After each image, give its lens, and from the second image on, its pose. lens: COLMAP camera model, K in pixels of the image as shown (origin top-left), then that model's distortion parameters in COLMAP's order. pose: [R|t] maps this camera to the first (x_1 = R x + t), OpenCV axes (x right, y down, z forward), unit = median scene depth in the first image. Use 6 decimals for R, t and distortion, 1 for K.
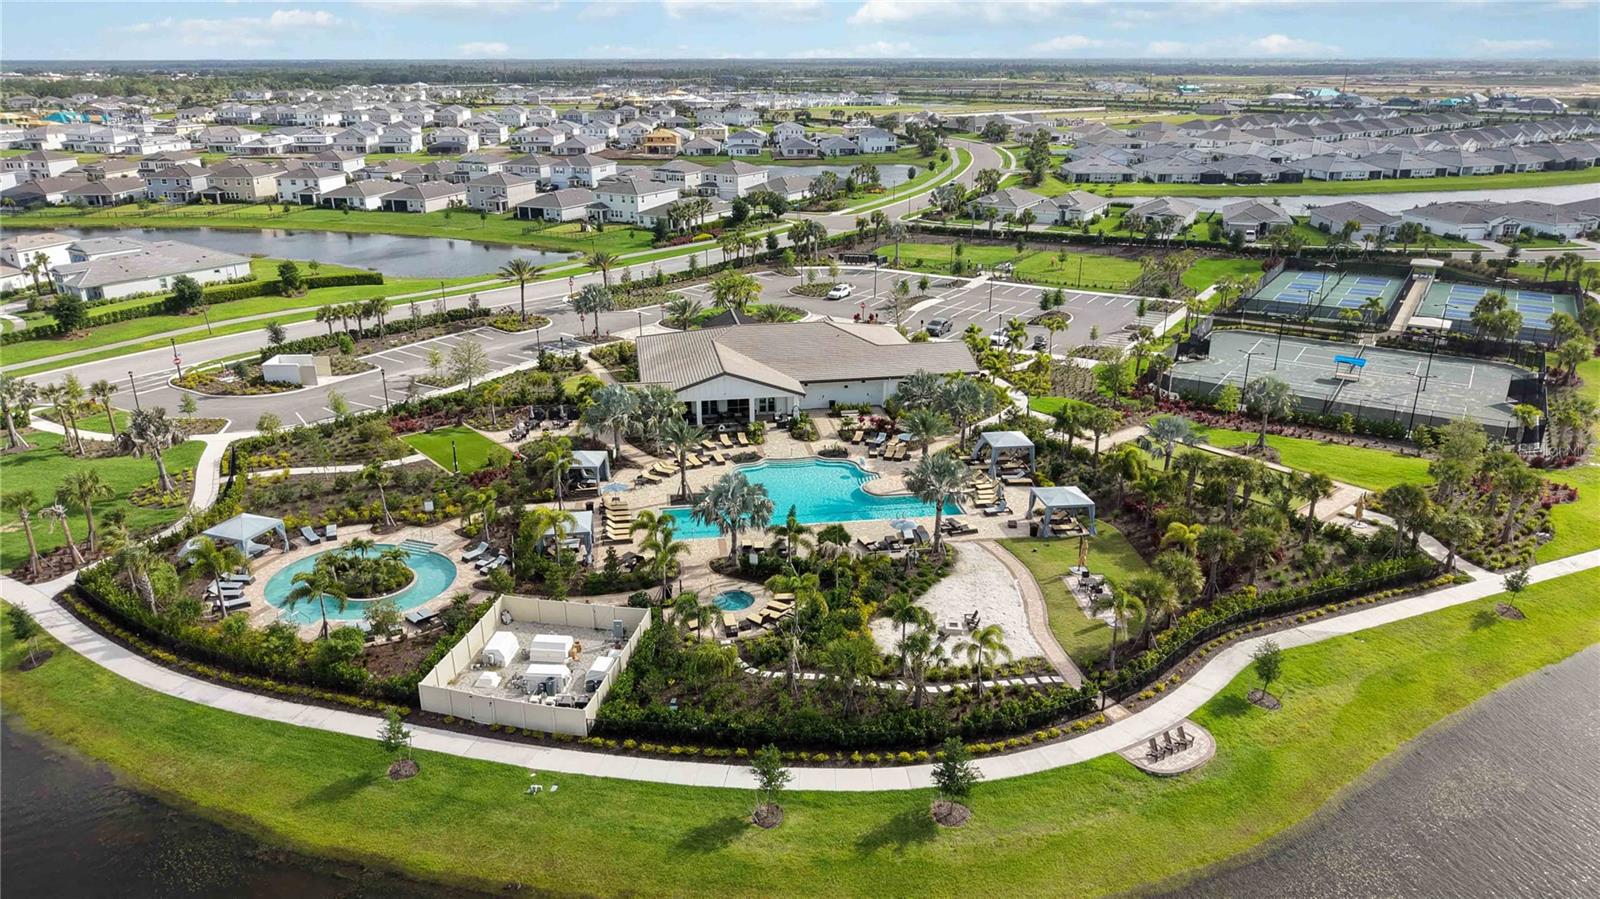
lens RADIAL K [[1065.9, 0, 800.0], [0, 1065.9, 449.5], [0, 0, 1]] dist [0.012506, -0.007285]
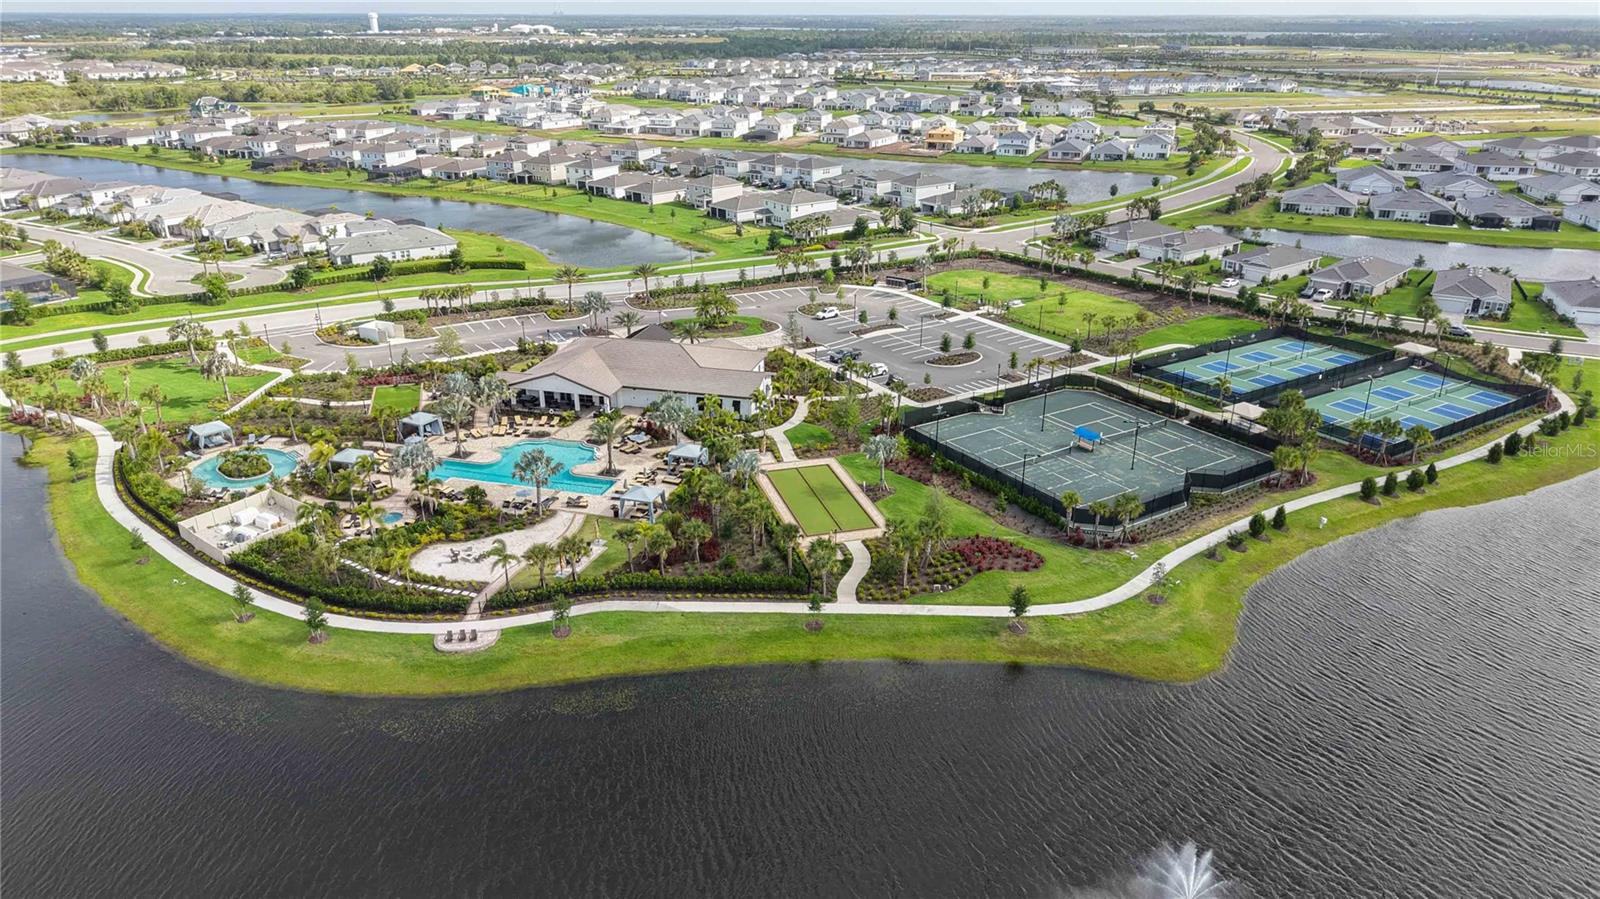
lens RADIAL K [[1056.2, 0, 800.0], [0, 1056.2, 449.5], [0, 0, 1]] dist [0.041424, -0.048039]
pose [[0.913257, 0.159379, -0.374914, 0.831908], [-0.145066, 0.987198, 0.066296, -0.121430], [0.380680, -0.006158, 0.924686, -0.207267]]
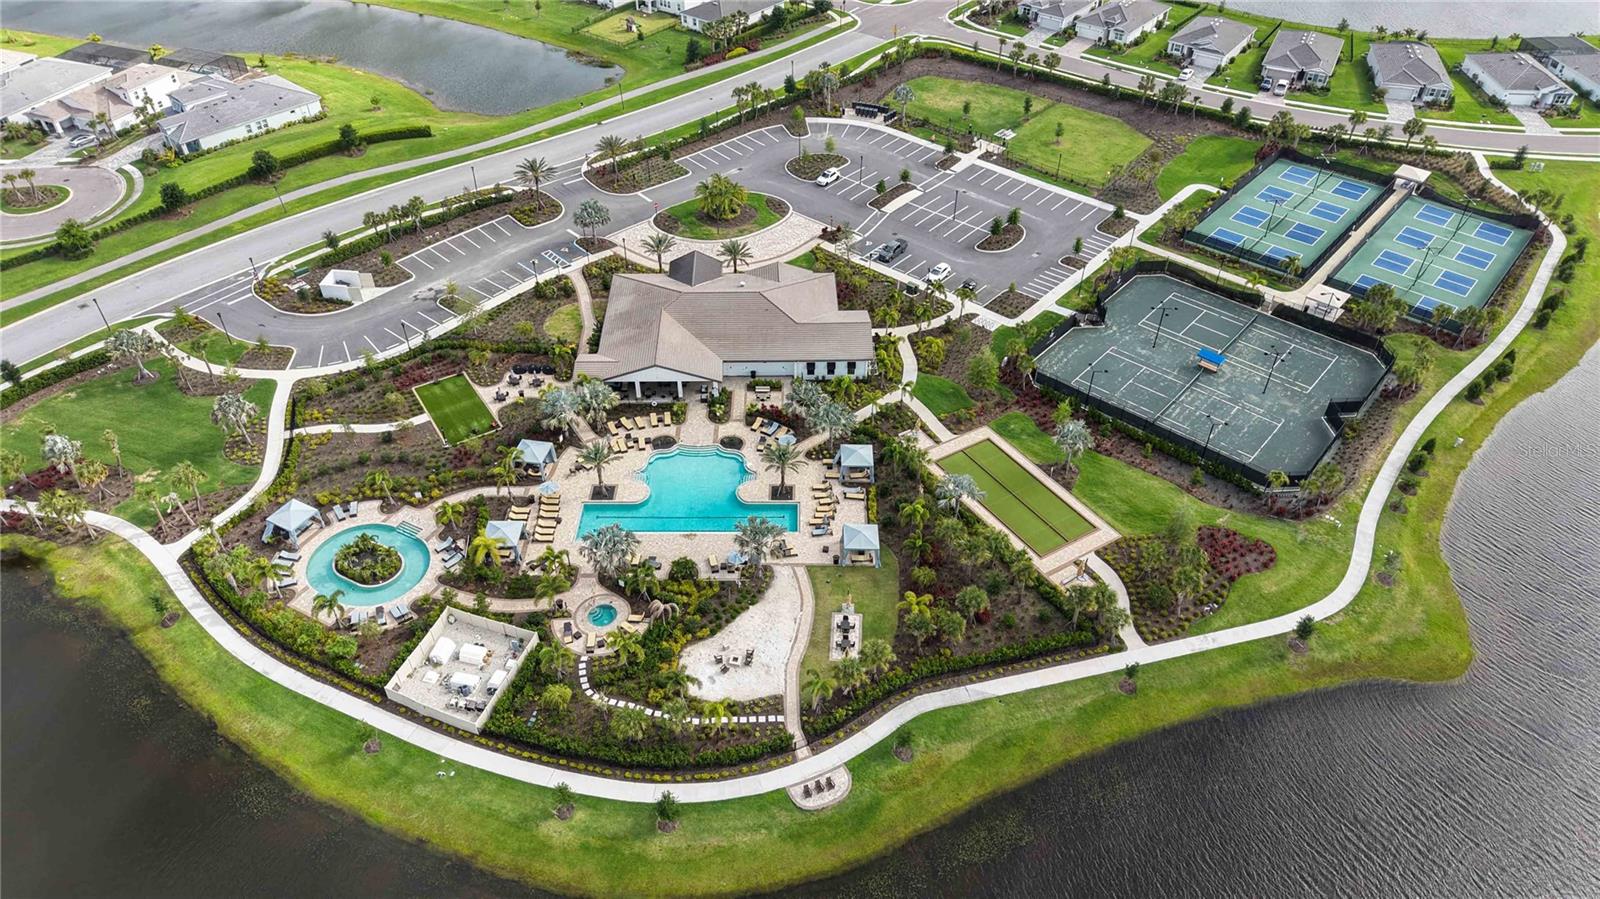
lens RADIAL K [[1065.9, 0, 800.0], [0, 1065.9, 449.5], [0, 0, 1]] dist [0.012506, -0.007285]
pose [[0.989999, 0.098729, -0.100765, 0.252635], [-0.058287, 0.936735, 0.345152, -0.451890], [0.128467, -0.335827, 0.933122, -0.208305]]
